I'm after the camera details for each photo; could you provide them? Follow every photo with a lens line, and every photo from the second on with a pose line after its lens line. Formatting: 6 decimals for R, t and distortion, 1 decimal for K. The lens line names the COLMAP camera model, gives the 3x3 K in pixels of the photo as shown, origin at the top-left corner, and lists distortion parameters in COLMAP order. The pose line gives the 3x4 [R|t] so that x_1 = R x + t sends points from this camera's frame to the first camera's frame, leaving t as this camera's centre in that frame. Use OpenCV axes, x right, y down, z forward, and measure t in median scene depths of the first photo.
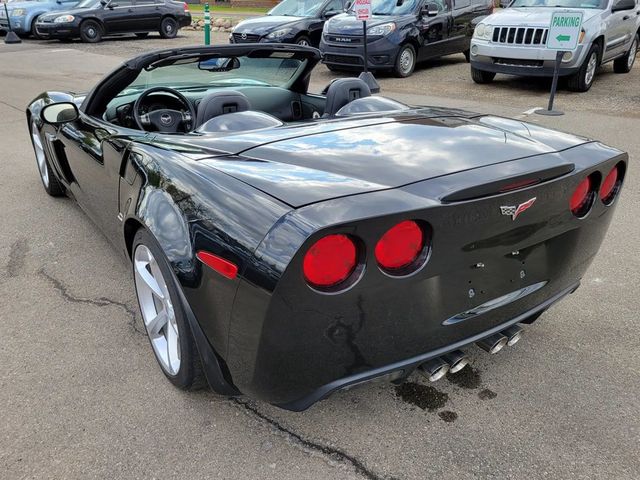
lens RADIAL K [[542.2, 0, 312.5], [0, 542.2, 239.9], [0, 0, 1]] dist [0.004991, -0.001701]
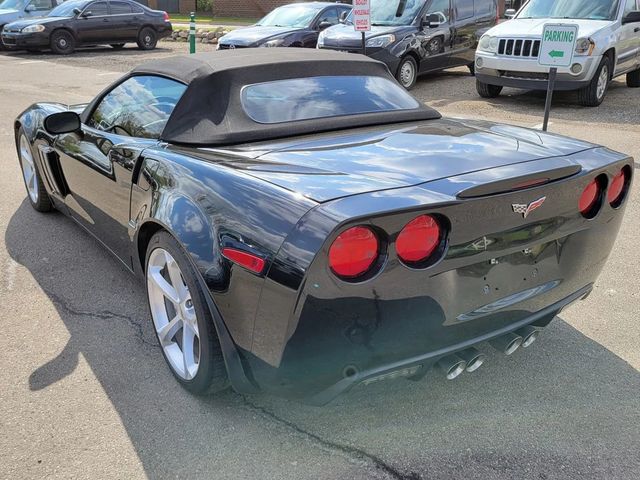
lens RADIAL K [[608.1, 0, 317.6], [0, 608.1, 238.4], [0, 0, 1]] dist [0.003582, 0.007880]
pose [[0.999655, -0.004936, 0.025789, -0.030967], [0.006391, 0.998375, -0.056633, 0.034807], [-0.025467, 0.056778, 0.998062, -0.082103]]
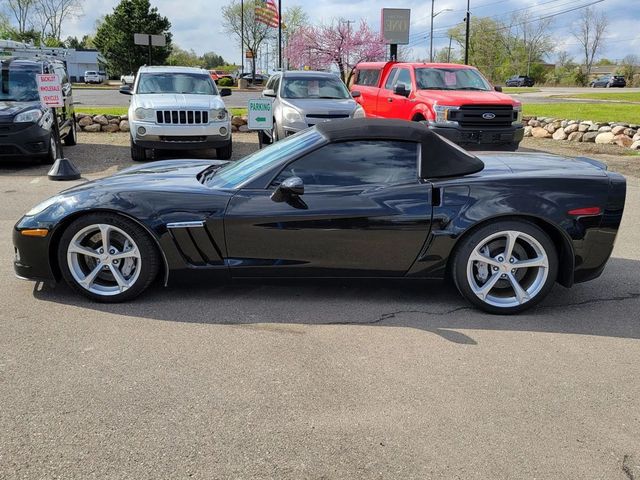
lens RADIAL K [[608.1, 0, 317.6], [0, 608.1, 238.4], [0, 0, 1]] dist [0.003582, 0.007880]
pose [[0.570511, -0.192582, 0.798392, -1.332944], [0.320479, 0.947256, -0.000517, -0.095769], [-0.756182, 0.256162, 0.602138, 0.173232]]
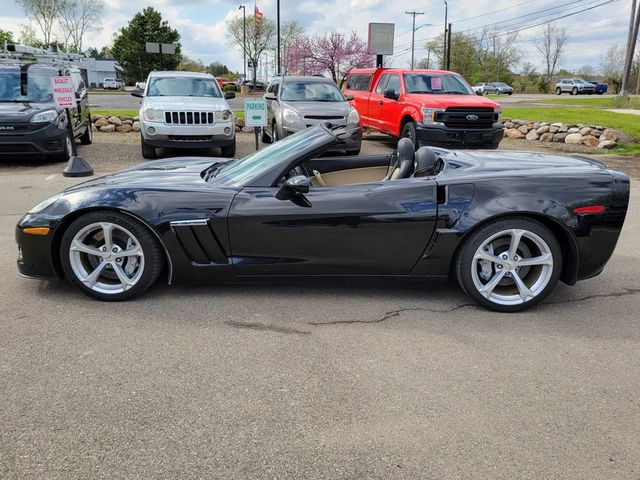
lens RADIAL K [[534.6, 0, 320.0], [0, 534.6, 240.0], [0, 0, 1]] dist [0.005961, -0.002091]
pose [[0.557848, -0.212102, 0.802383, -1.223857], [0.321415, 0.946560, 0.026754, -0.118922], [-0.765179, 0.242973, 0.596209, 0.271971]]
